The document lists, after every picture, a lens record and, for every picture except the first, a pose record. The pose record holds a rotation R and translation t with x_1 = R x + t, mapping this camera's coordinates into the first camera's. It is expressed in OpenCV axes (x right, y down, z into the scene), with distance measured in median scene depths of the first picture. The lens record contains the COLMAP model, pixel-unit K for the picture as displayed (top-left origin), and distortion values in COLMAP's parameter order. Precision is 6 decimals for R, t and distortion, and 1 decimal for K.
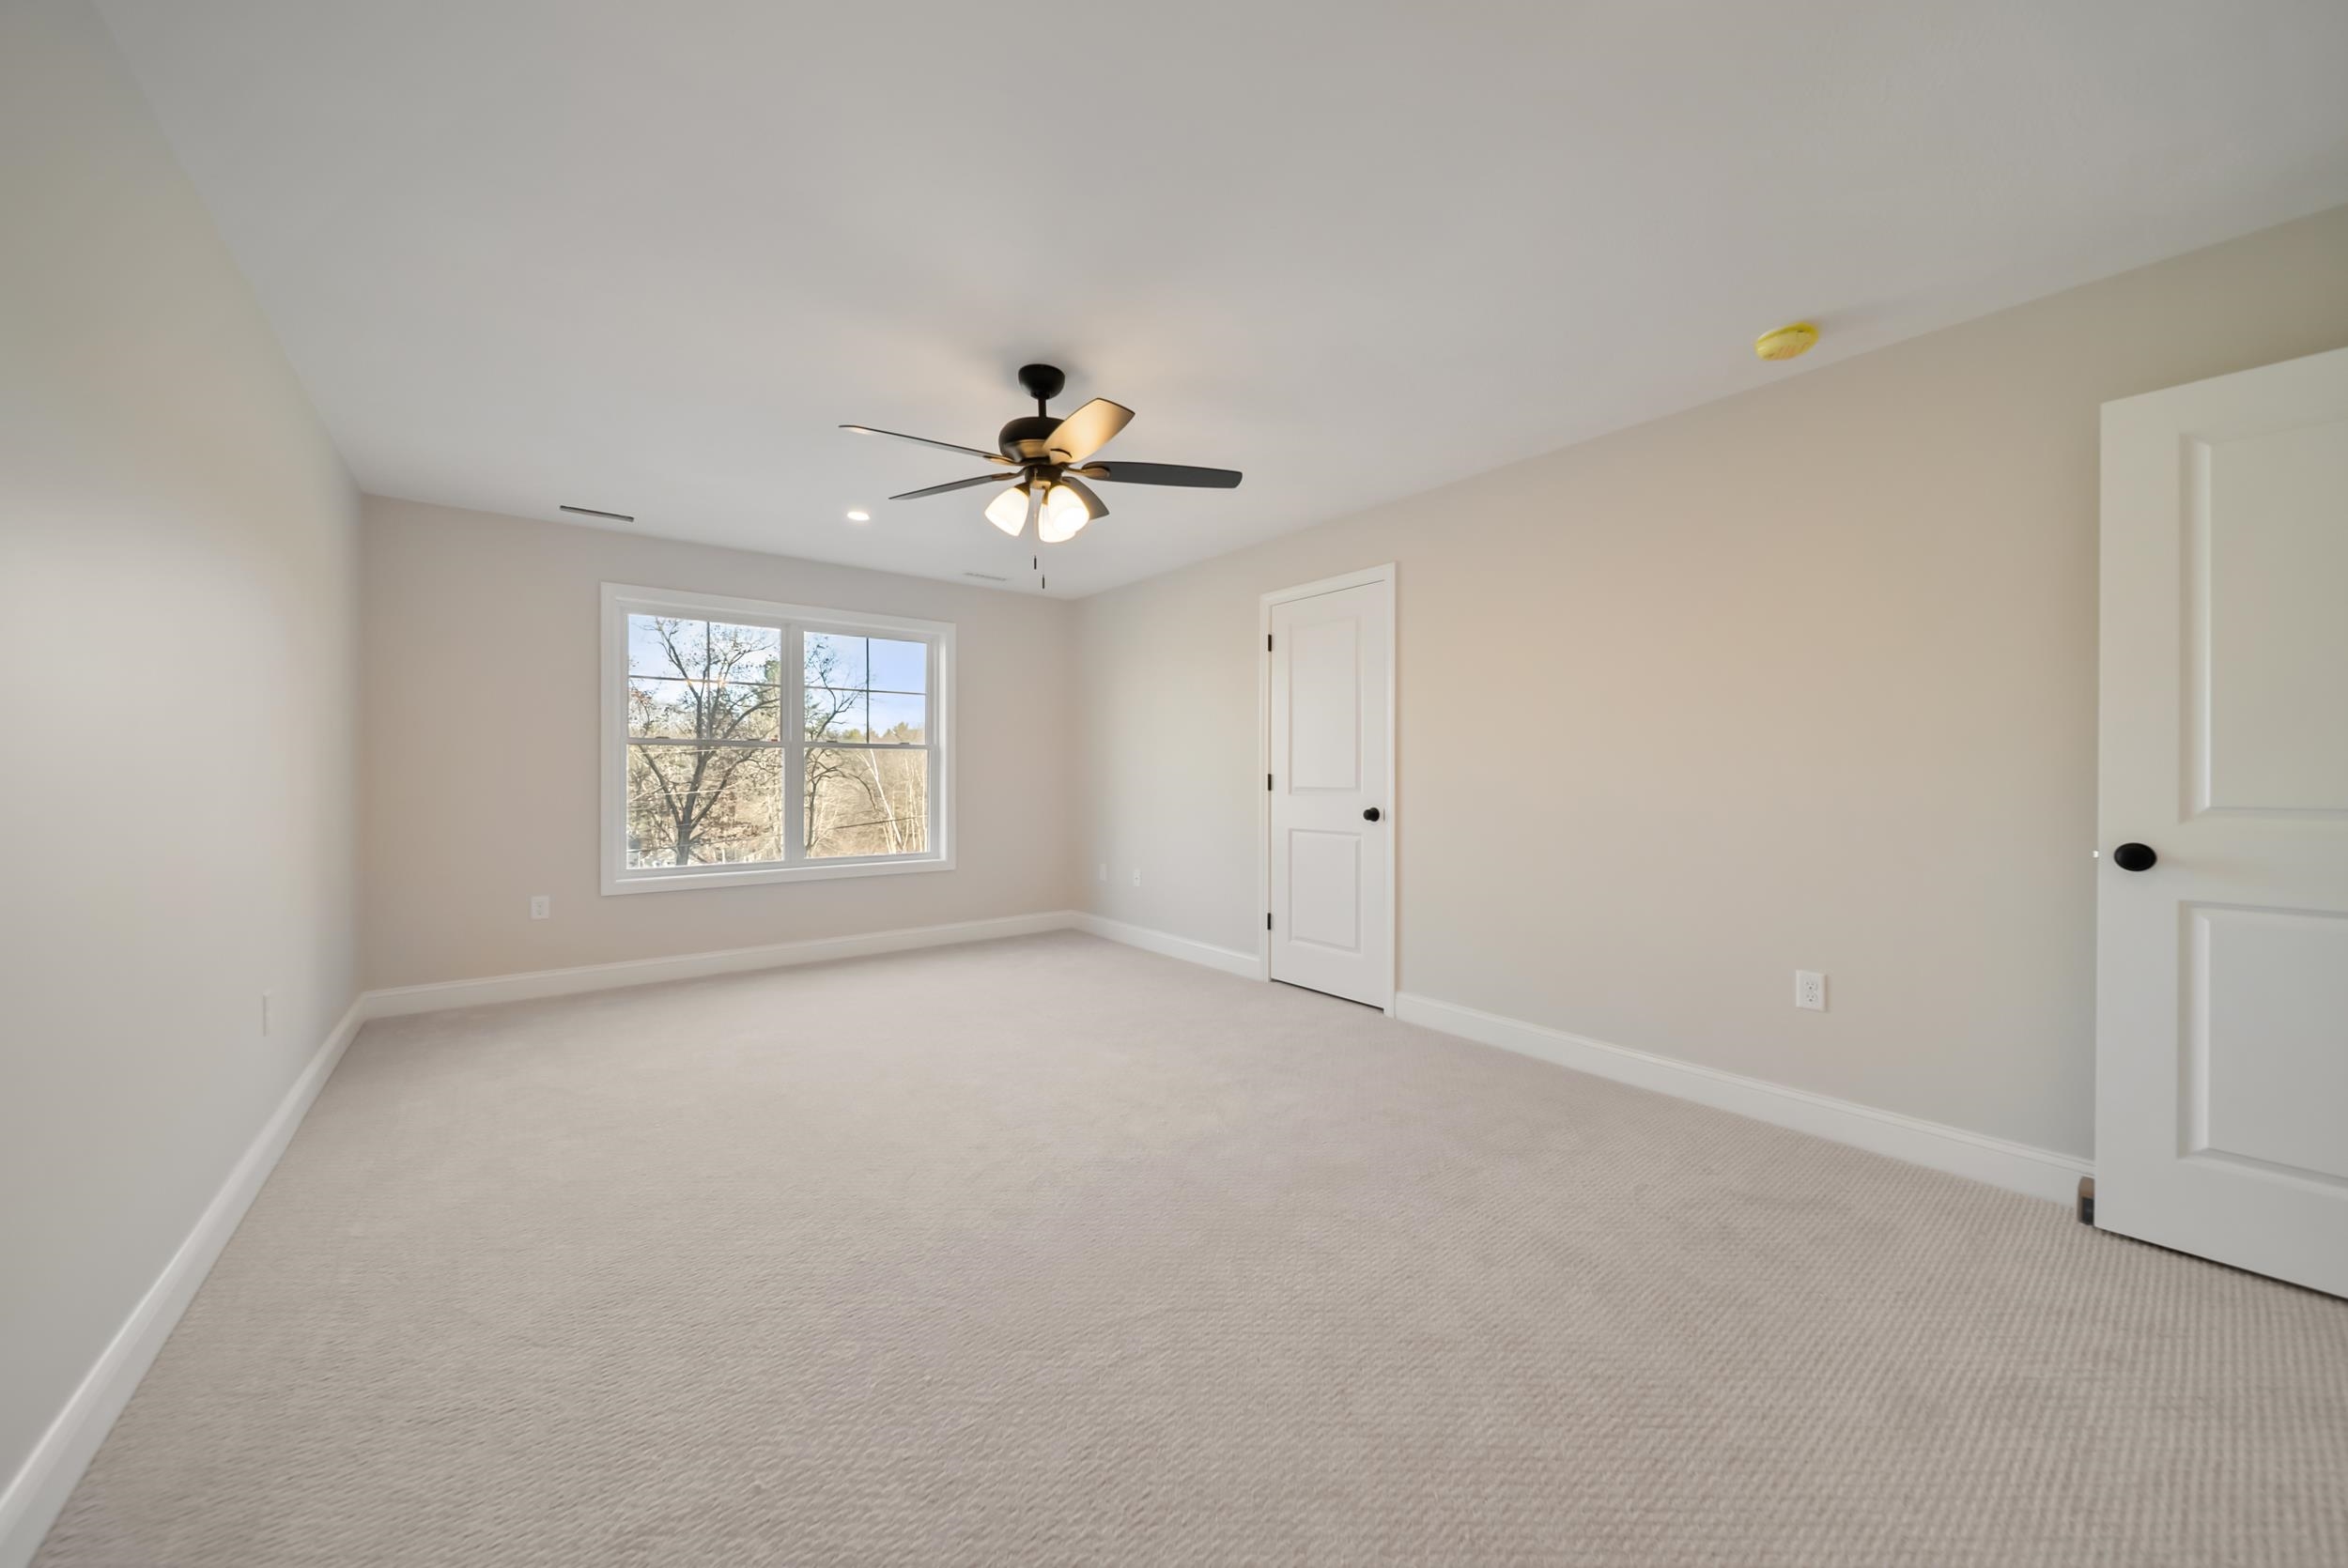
lens RADIAL K [[829.0, 0, 1175.9], [0, 829.0, 778.8], [0, 0, 1]] dist [0.000771, -0.000052]
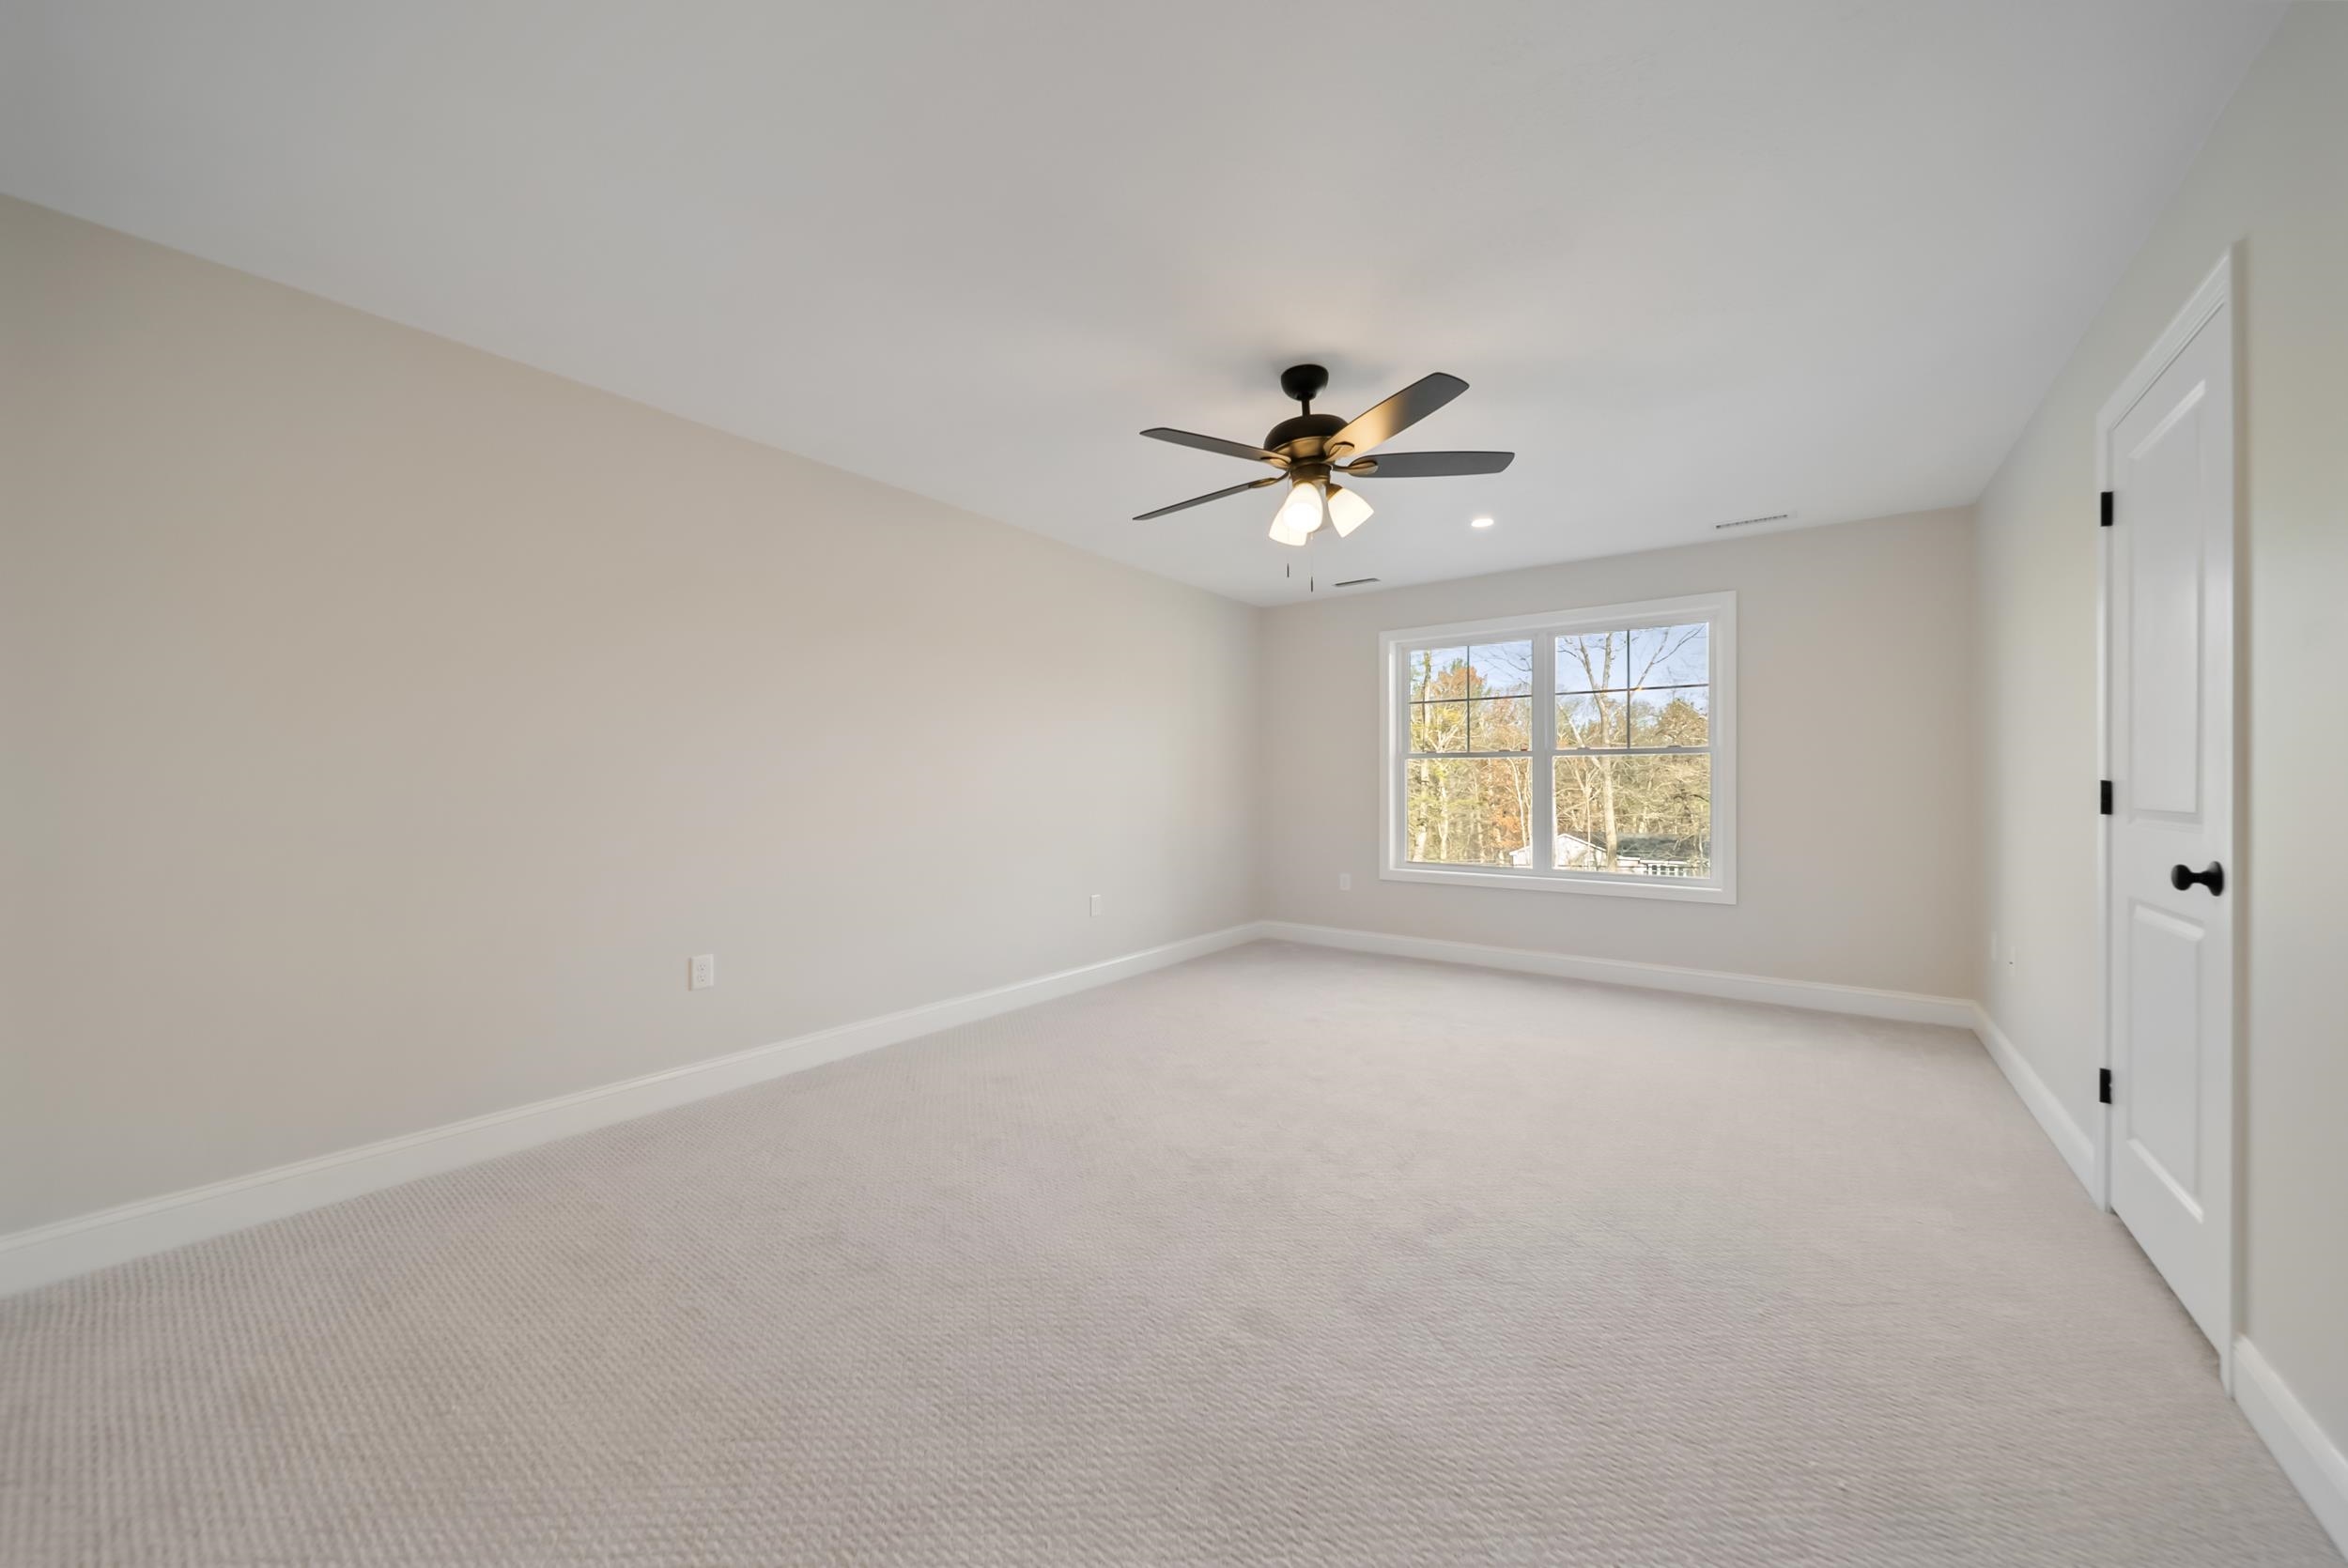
lens RADIAL K [[829.0, 0, 1175.9], [0, 829.0, 778.8], [0, 0, 1]] dist [0.000771, -0.000052]
pose [[0.273771, -0.007040, -0.961769, 0.440258], [-0.006009, 0.999941, -0.009030, 0.001462], [0.961776, 0.008251, 0.273712, 0.353712]]
